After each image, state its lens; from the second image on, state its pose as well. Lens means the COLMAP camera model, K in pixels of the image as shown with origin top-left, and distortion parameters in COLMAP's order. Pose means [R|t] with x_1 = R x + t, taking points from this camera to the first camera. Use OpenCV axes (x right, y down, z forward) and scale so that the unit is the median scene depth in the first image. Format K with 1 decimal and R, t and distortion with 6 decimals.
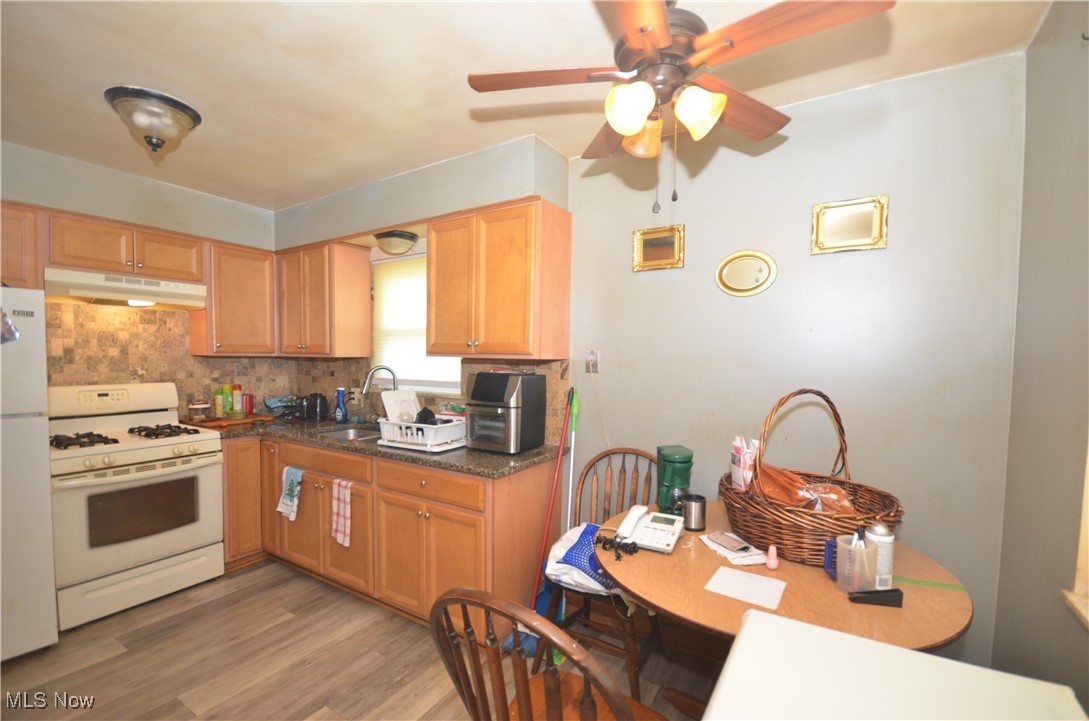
lens RADIAL K [[469.6, 0, 542.6], [0, 469.6, 376.5], [0, 0, 1]] dist [0.014885, -0.015291]
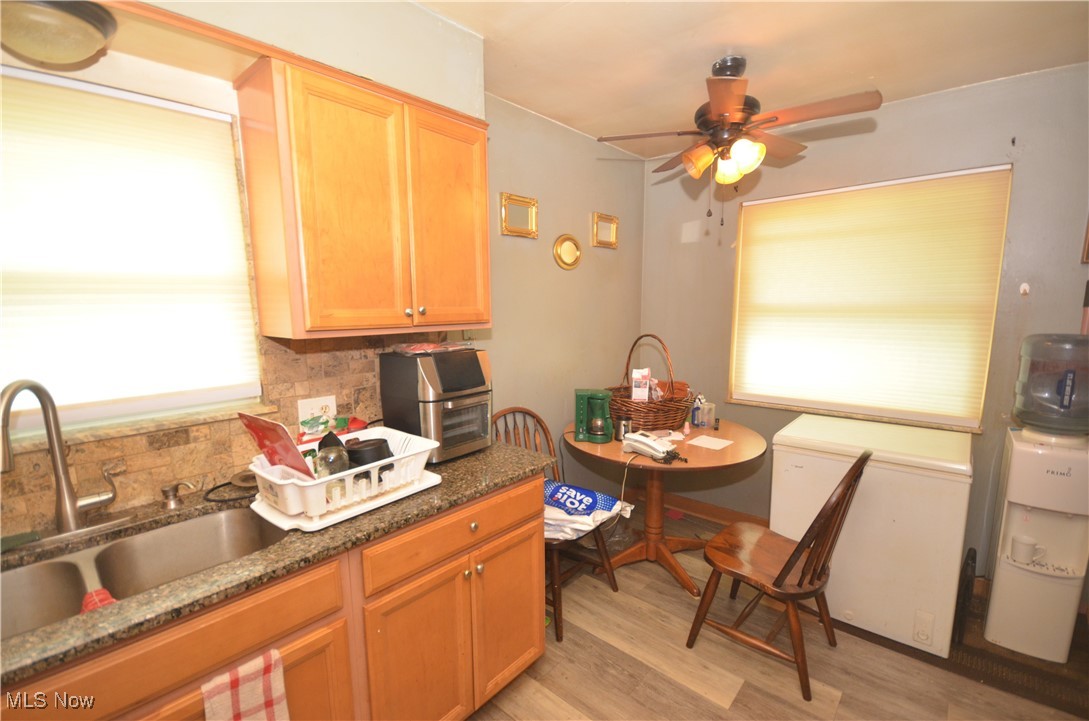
lens RADIAL K [[469.6, 0, 542.6], [0, 469.6, 376.5], [0, 0, 1]] dist [0.014885, -0.015291]
pose [[0.163530, -0.165837, 0.972500, -0.804290], [0.053207, 0.985818, 0.159161, -0.077328], [-0.985103, 0.025717, 0.170034, 0.747018]]
